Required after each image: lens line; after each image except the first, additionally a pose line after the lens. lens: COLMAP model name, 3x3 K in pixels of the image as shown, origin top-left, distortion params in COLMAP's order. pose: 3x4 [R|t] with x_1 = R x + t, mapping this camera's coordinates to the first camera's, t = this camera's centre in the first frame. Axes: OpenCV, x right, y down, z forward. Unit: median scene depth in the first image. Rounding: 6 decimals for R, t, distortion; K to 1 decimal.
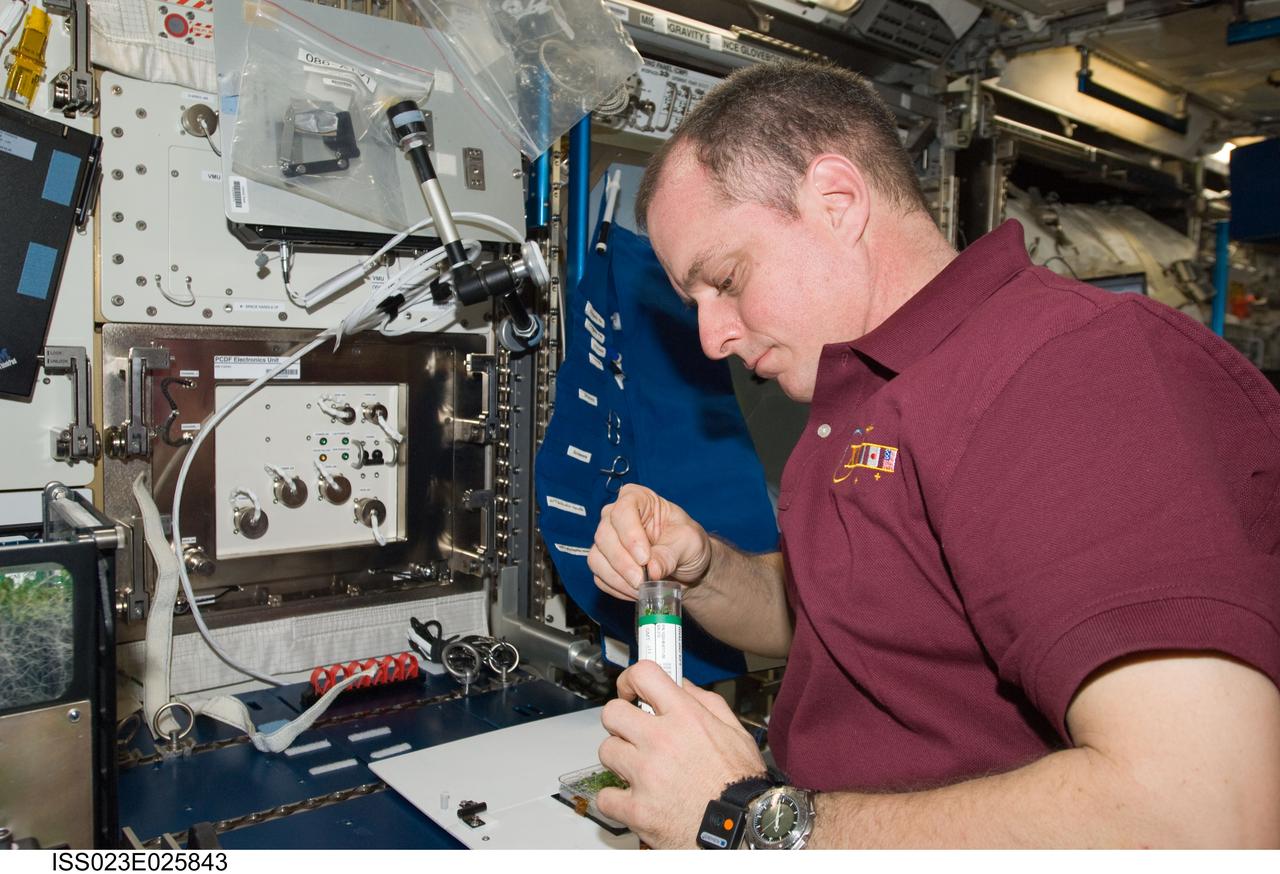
lens RADIAL K [[998.6, 0, 640.0], [0, 998.6, 437.0], [0, 0, 1]] dist [-0.068048, 0.043877]
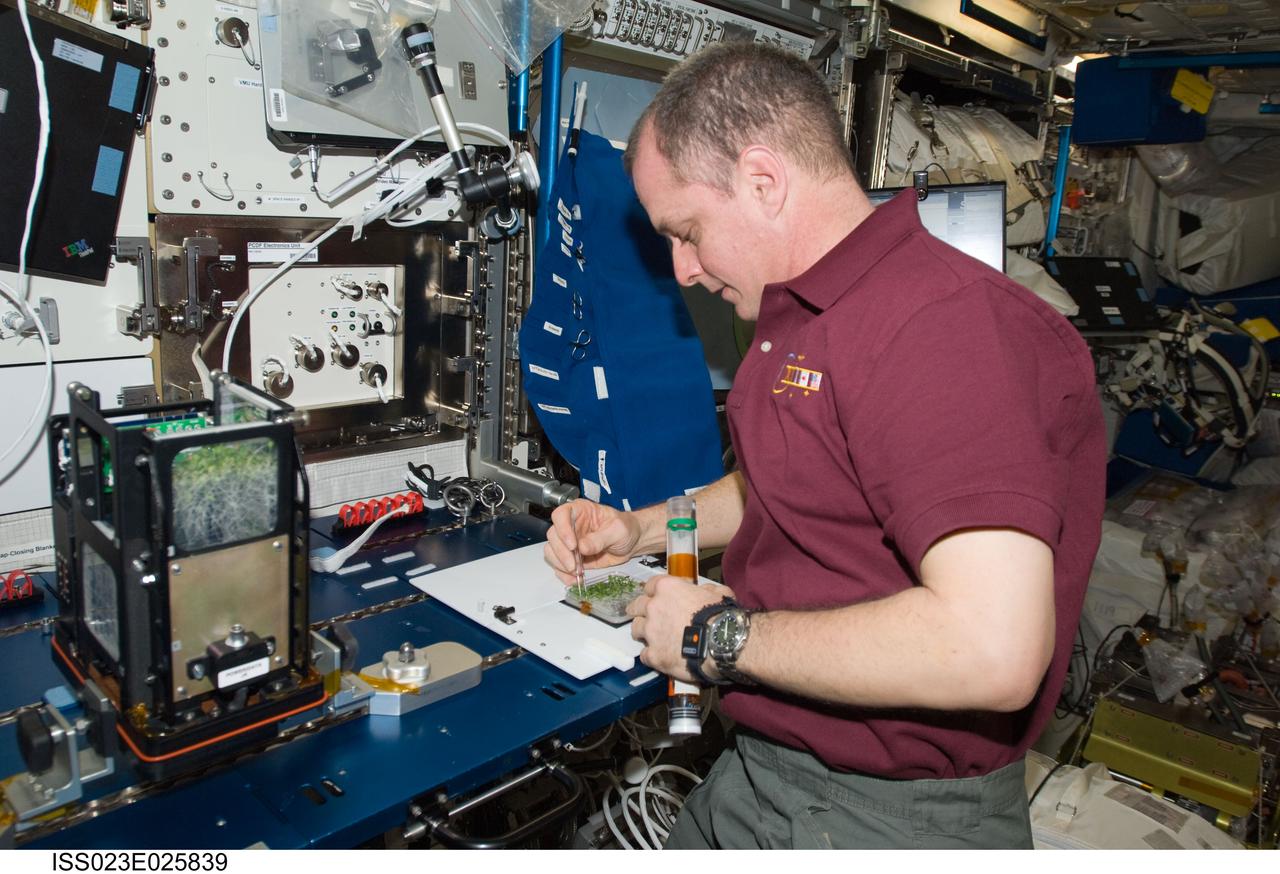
lens RADIAL K [[931.6, 0, 621.1], [0, 931.6, 427.9], [0, 0, 1]] dist [-0.074319, 0.041169]
pose [[0.993543, 0.005787, 0.113309, -0.106927], [-0.023187, 0.987977, 0.152853, -0.038429], [-0.111063, -0.154493, 0.981732, -0.129183]]
